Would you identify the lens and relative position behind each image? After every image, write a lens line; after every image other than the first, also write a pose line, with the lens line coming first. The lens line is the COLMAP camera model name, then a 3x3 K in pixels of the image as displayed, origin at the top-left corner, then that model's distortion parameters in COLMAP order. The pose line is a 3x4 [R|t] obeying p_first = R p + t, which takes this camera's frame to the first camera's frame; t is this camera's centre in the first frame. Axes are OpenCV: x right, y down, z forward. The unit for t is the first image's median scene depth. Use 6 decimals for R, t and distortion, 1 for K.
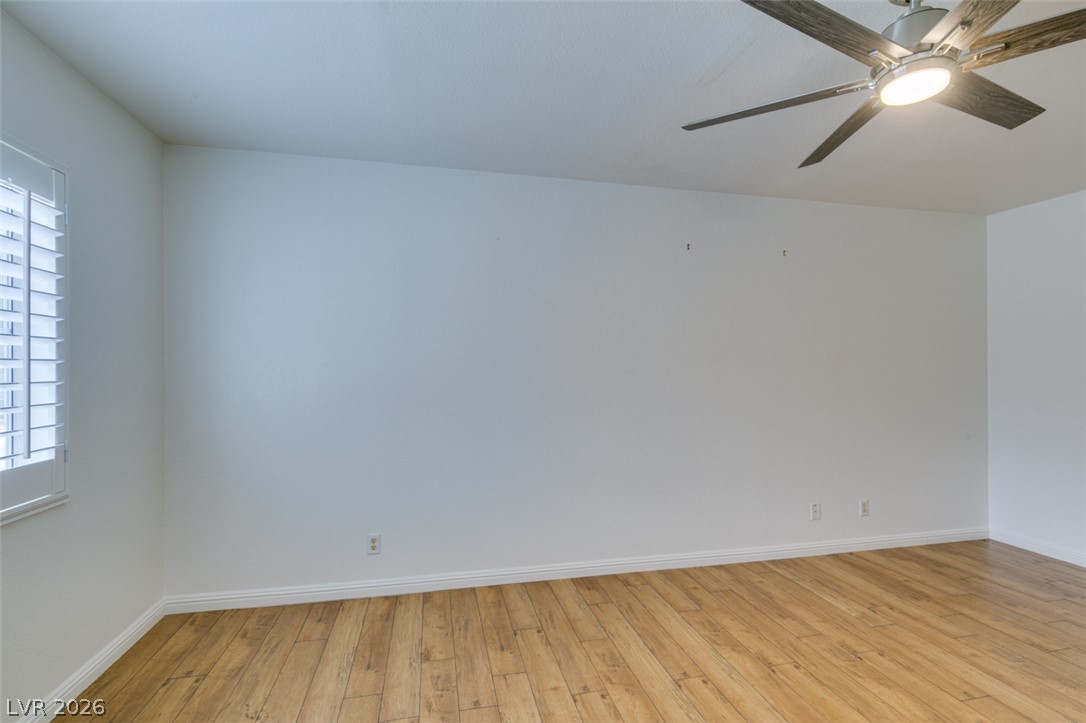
lens RADIAL K [[486.7, 0, 545.6], [0, 486.7, 359.4], [0, 0, 1]] dist [0.003572, -0.002448]
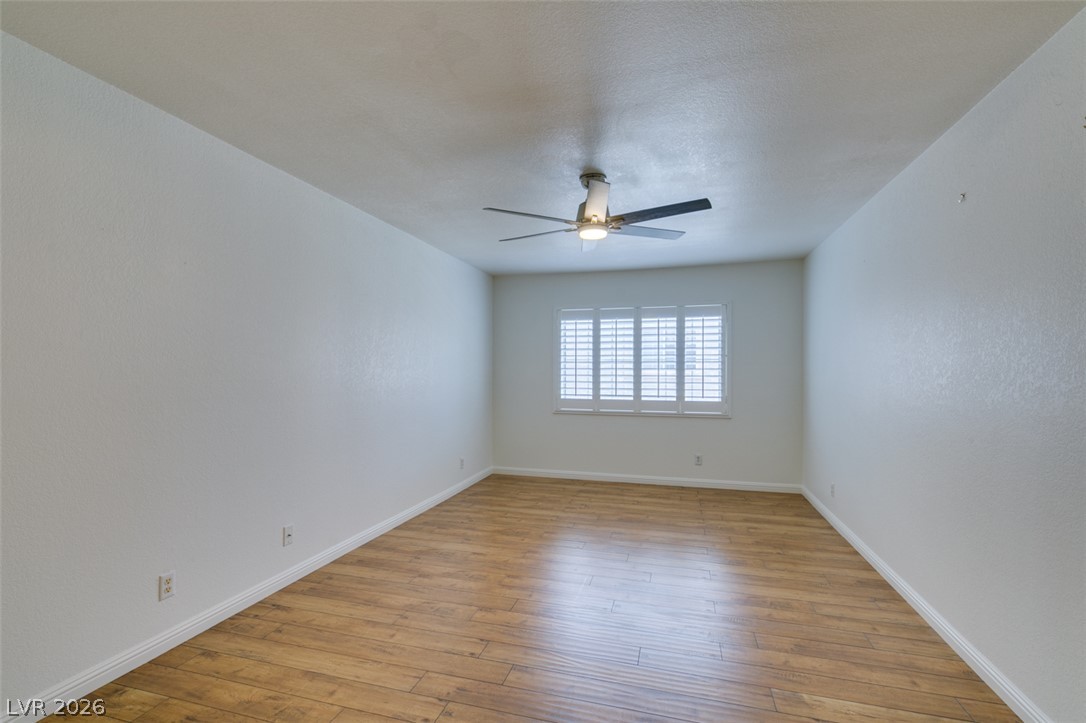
lens RADIAL K [[486.7, 0, 542.8], [0, 486.7, 366.7], [0, 0, 1]] dist [0.003572, -0.002448]
pose [[-0.473774, -0.007824, -0.880612, 1.434827], [0.018514, 0.999651, -0.018842, 0.016125], [0.880452, -0.025231, -0.473464, 0.969158]]
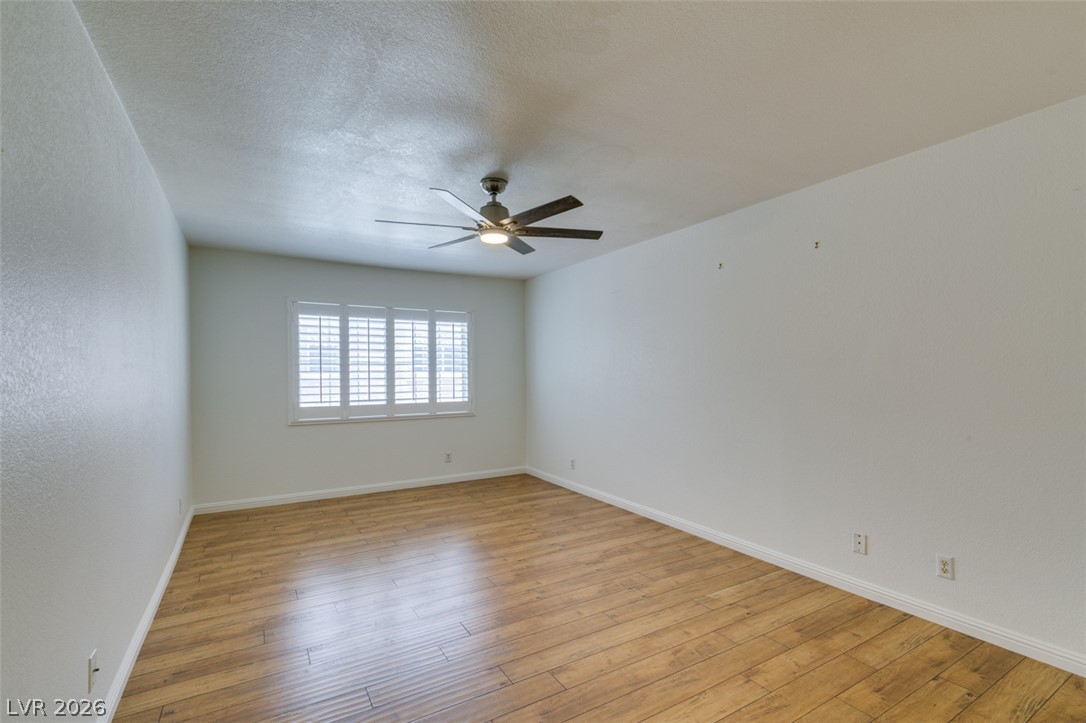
lens RADIAL K [[486.7, 0, 537.1], [0, 486.7, 366.8], [0, 0, 1]] dist [0.003572, -0.002448]
pose [[0.310172, -0.011629, -0.950609, 1.500771], [0.027698, 0.999611, -0.003191, -0.002628], [0.950277, -0.025340, 0.310374, 0.285746]]
